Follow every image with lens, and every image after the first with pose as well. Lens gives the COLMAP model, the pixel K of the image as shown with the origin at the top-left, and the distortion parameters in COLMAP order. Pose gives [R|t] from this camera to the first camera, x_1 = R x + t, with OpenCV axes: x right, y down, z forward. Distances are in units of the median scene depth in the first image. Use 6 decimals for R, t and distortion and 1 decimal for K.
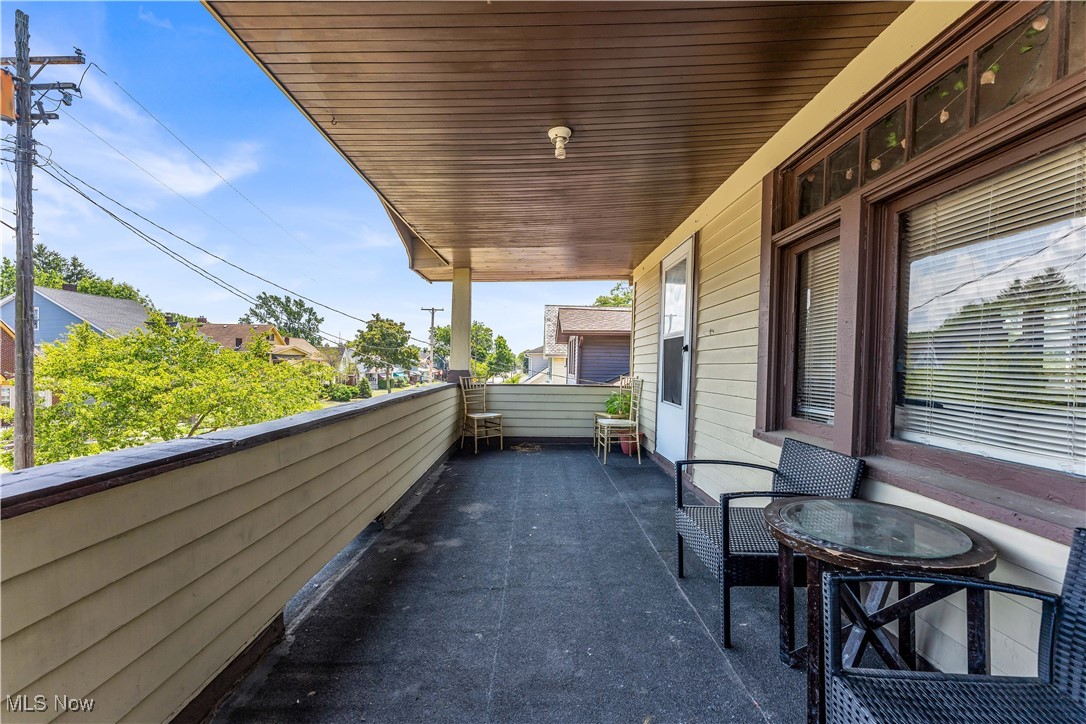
lens RADIAL K [[435.4, 0, 542.3], [0, 435.4, 361.6], [0, 0, 1]] dist [-0.000263, -0.000011]
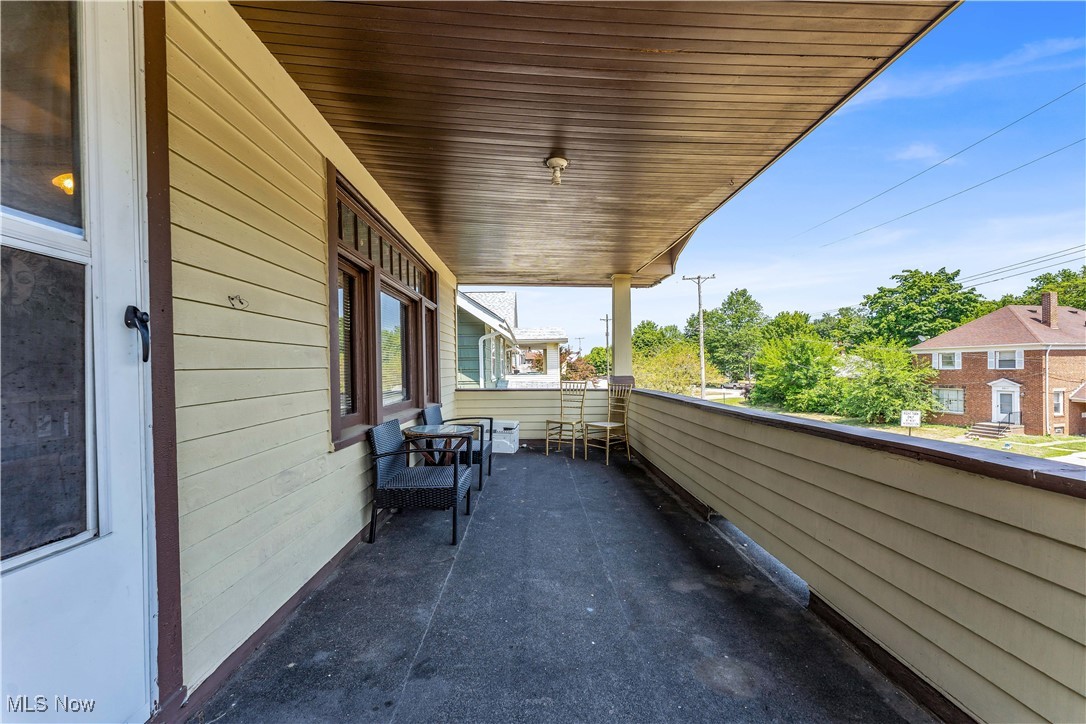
lens RADIAL K [[435.4, 0, 547.8], [0, 435.4, 366.9], [0, 0, 1]] dist [-0.000263, -0.000011]
pose [[-0.999711, -0.007710, -0.022758, 0.076994], [-0.007621, 0.999963, -0.004017, 0.002226], [0.022788, -0.003842, -0.999733, 1.894171]]
